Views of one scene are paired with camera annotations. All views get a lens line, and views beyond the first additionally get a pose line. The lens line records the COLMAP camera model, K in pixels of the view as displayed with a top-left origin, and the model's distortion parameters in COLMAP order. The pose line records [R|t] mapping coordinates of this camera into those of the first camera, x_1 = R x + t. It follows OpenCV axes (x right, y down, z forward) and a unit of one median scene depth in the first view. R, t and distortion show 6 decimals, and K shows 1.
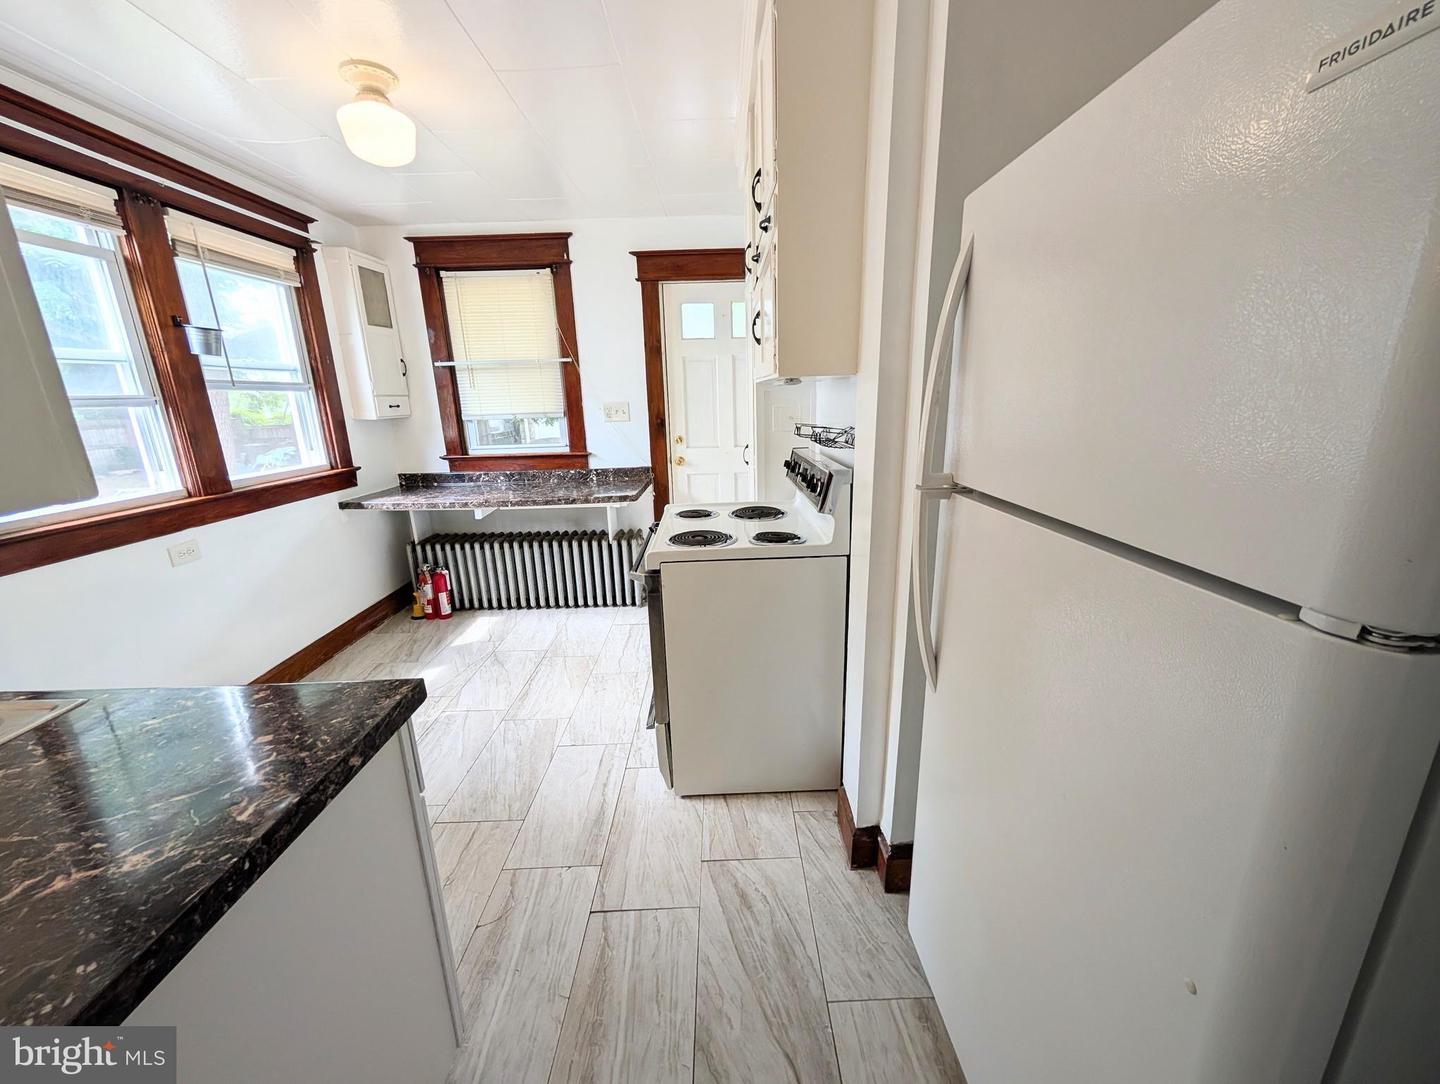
lens RADIAL K [[555.7, 0, 720.0], [0, 555.7, 542.0], [0, 0, 1]] dist [0.008086, -0.000096]
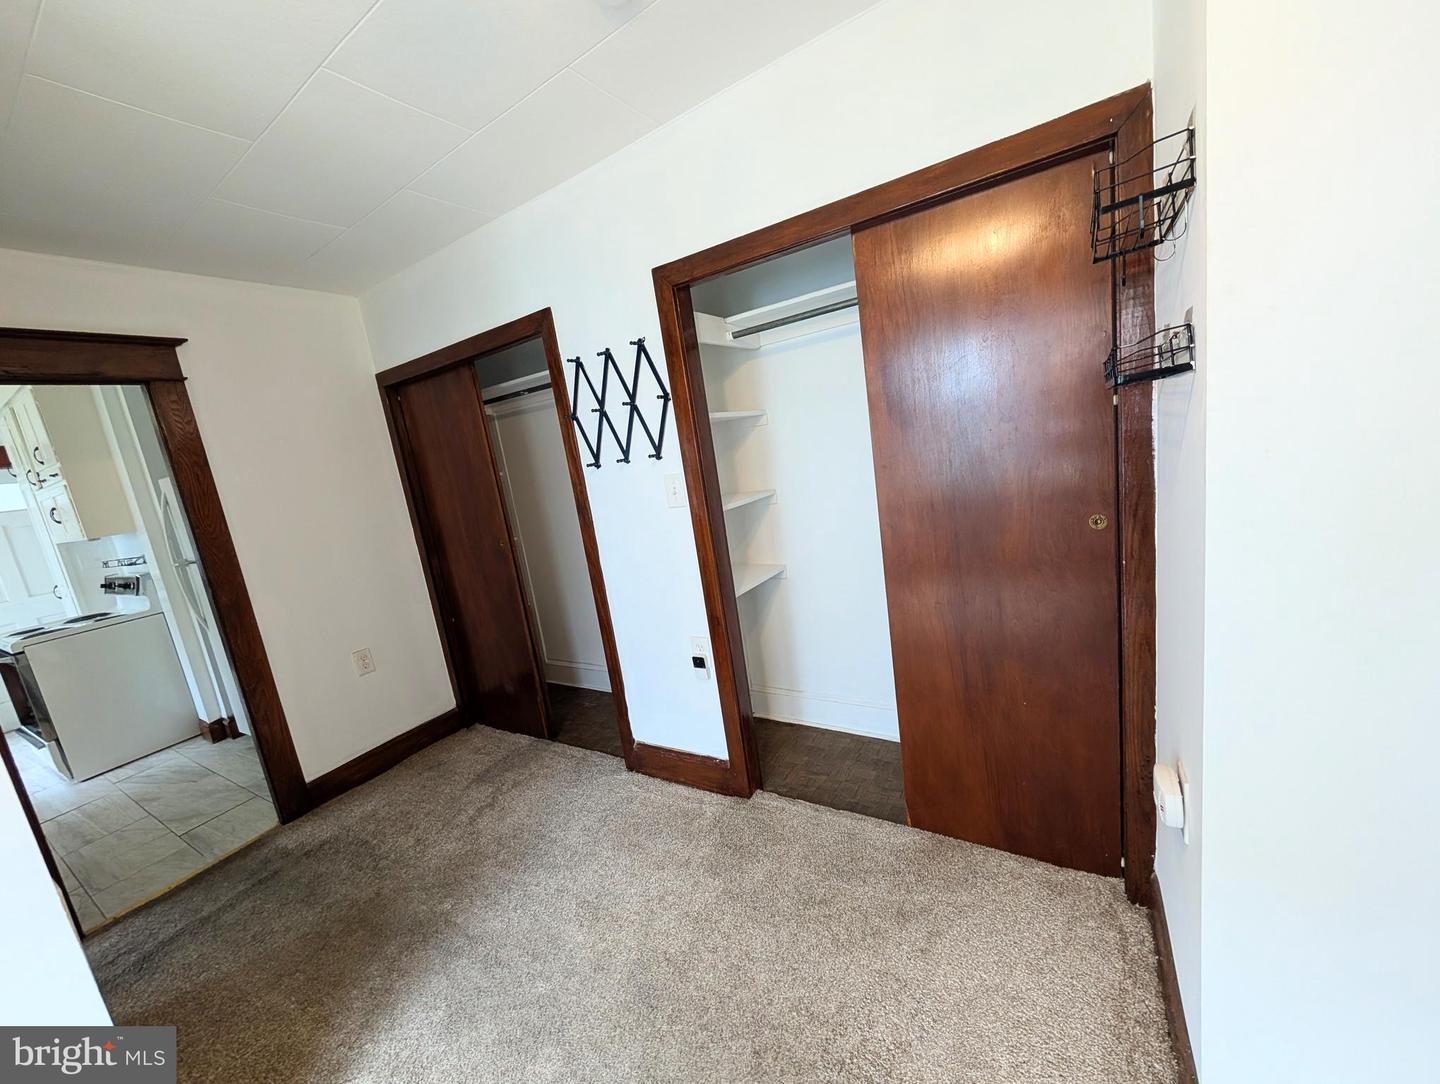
lens RADIAL K [[555.7, 0, 720.0], [0, 555.7, 542.0], [0, 0, 1]] dist [0.008086, -0.000096]
pose [[0.533381, -0.202421, 0.821298, -0.318987], [0.340073, 0.940336, 0.010904, 0.447230], [-0.774503, 0.273486, 0.570395, -1.826970]]
